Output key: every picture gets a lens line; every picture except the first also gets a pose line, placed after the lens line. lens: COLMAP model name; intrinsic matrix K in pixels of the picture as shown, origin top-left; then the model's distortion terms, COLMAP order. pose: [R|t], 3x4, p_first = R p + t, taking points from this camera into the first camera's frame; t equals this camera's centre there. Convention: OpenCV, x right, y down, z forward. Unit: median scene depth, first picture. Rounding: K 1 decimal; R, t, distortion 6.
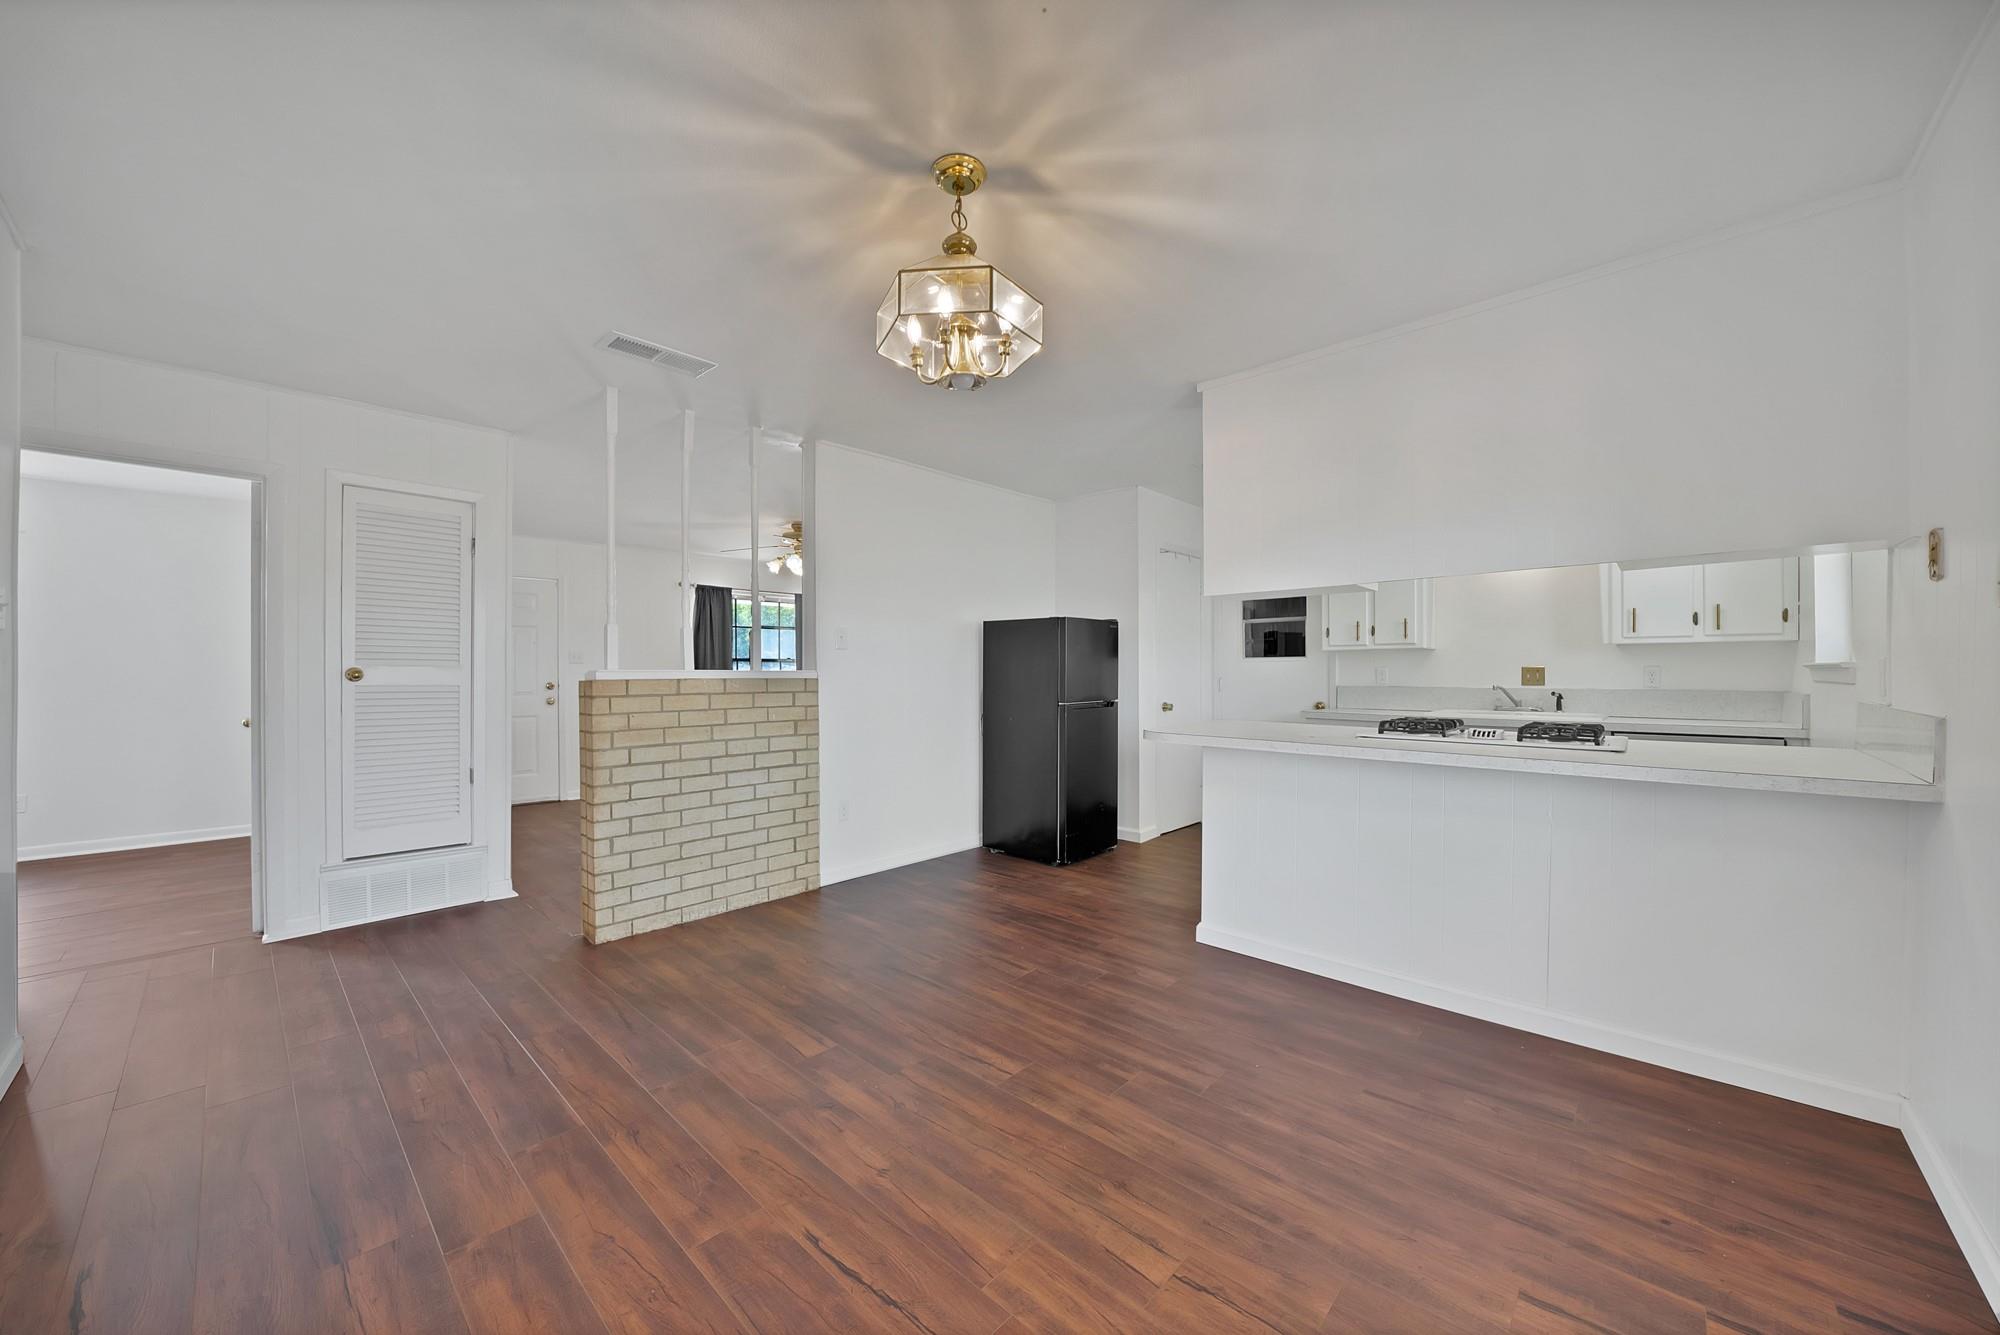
lens RADIAL K [[713.9, 0, 992.6], [0, 713.9, 672.8], [0, 0, 1]] dist [-0.010898, 0.000039]
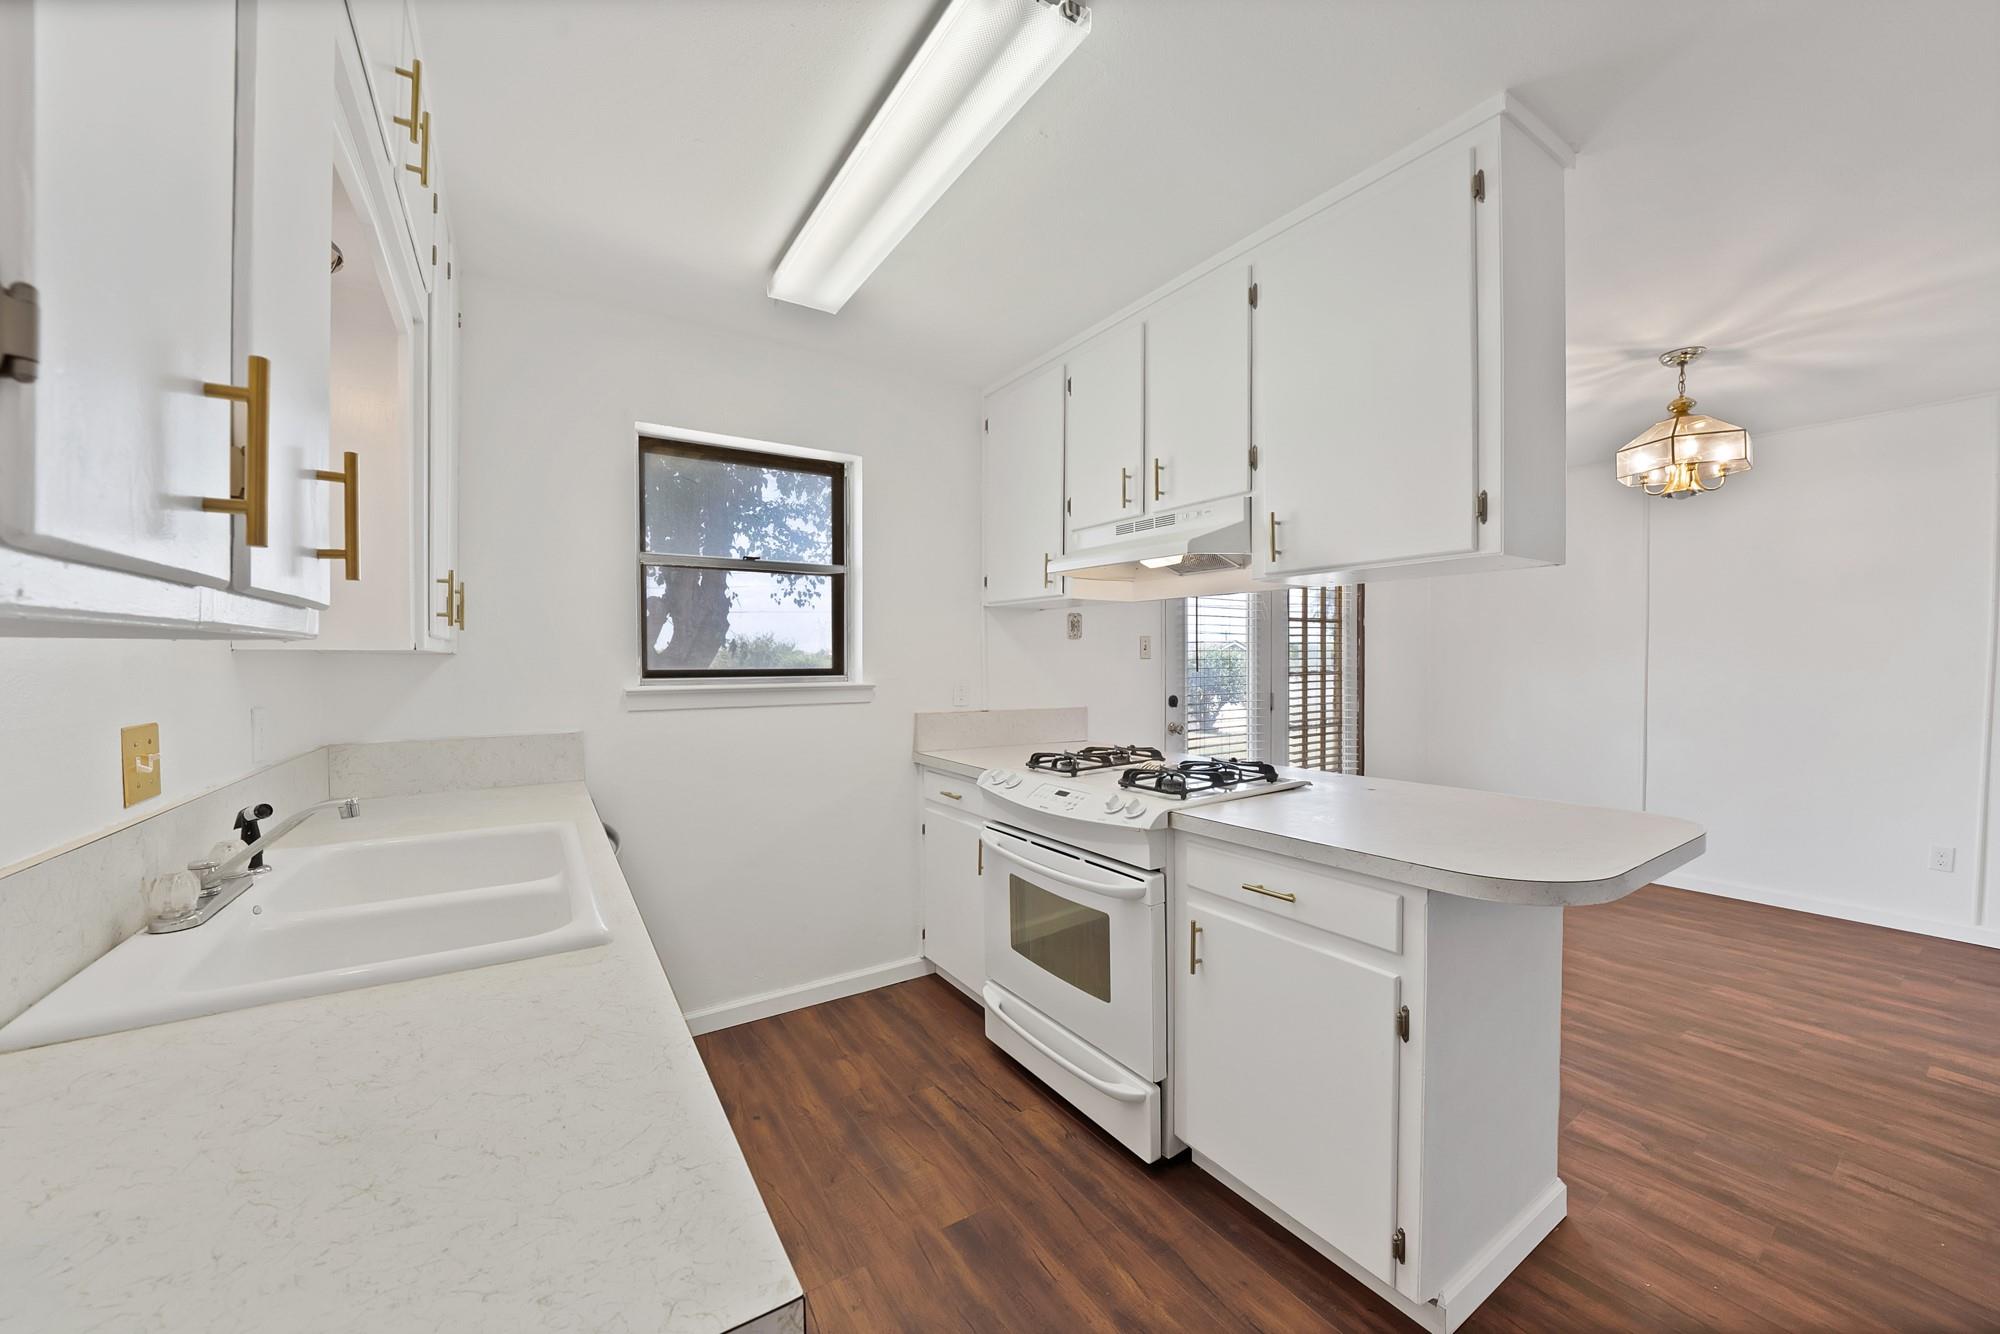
lens RADIAL K [[713.9, 0, 1008.2], [0, 713.9, 666.4], [0, 0, 1]] dist [-0.010898, 0.000039]
pose [[-0.971893, 0.001168, 0.235418, 0.916349], [0.002883, 0.999972, 0.006942, -0.064163], [-0.235404, 0.007425, -0.971869, 2.597859]]
